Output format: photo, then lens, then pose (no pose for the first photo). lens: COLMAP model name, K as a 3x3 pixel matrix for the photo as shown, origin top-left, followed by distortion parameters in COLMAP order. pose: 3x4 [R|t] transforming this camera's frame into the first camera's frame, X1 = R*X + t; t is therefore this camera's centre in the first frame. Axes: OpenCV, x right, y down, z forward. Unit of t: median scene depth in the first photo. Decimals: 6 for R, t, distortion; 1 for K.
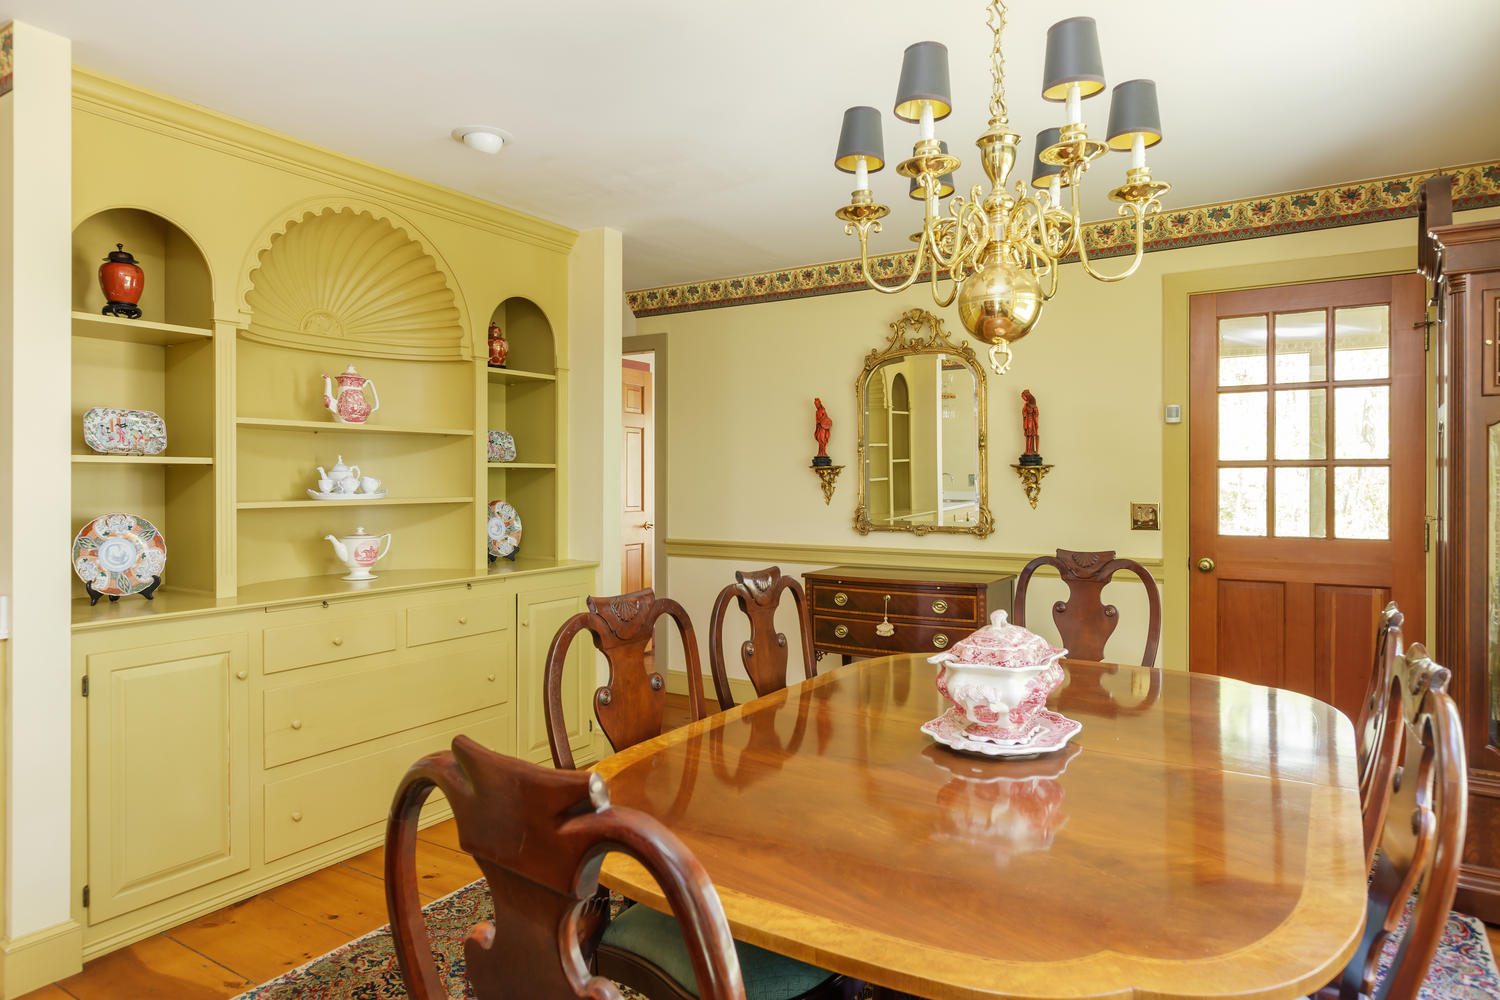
lens RADIAL K [[896.3, 0, 748.2], [0, 896.3, 478.3], [0, 0, 1]] dist [0.003431, 0.001028]
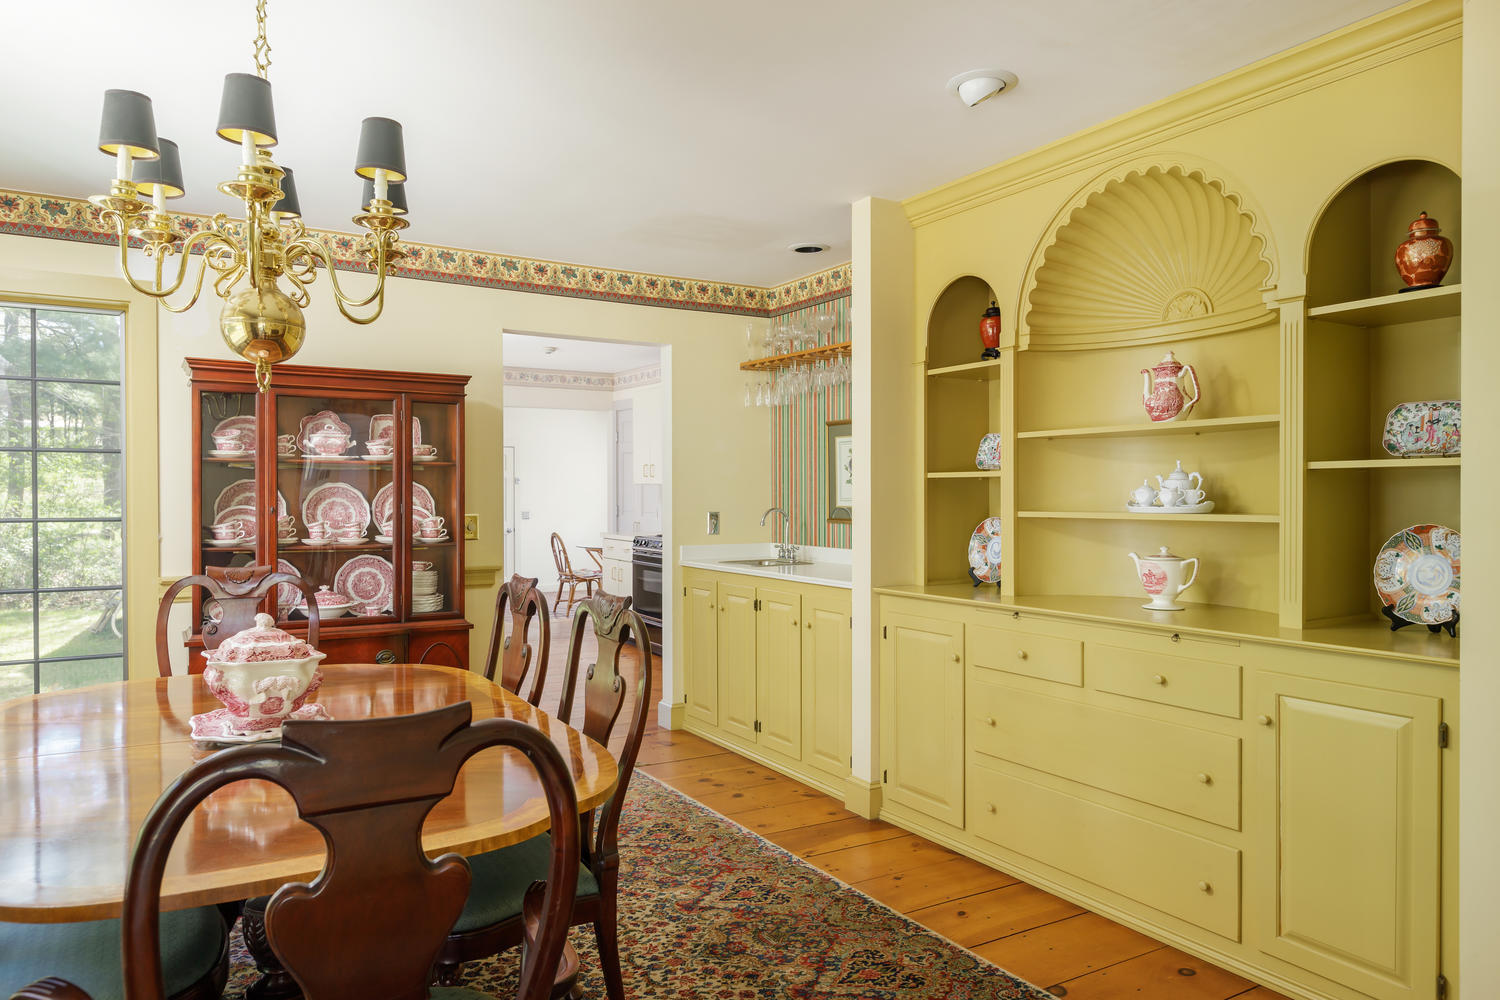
lens RADIAL K [[1018.6, 0, 750.0], [0, 1018.6, 500.0], [0, 0, 1]] dist [0.039054, 0.001711]
pose [[-0.444178, 0.011542, -0.895864, 0.520206], [0.008828, 0.999925, 0.008506, 0.000042], [0.895895, -0.004131, -0.444247, 0.950070]]
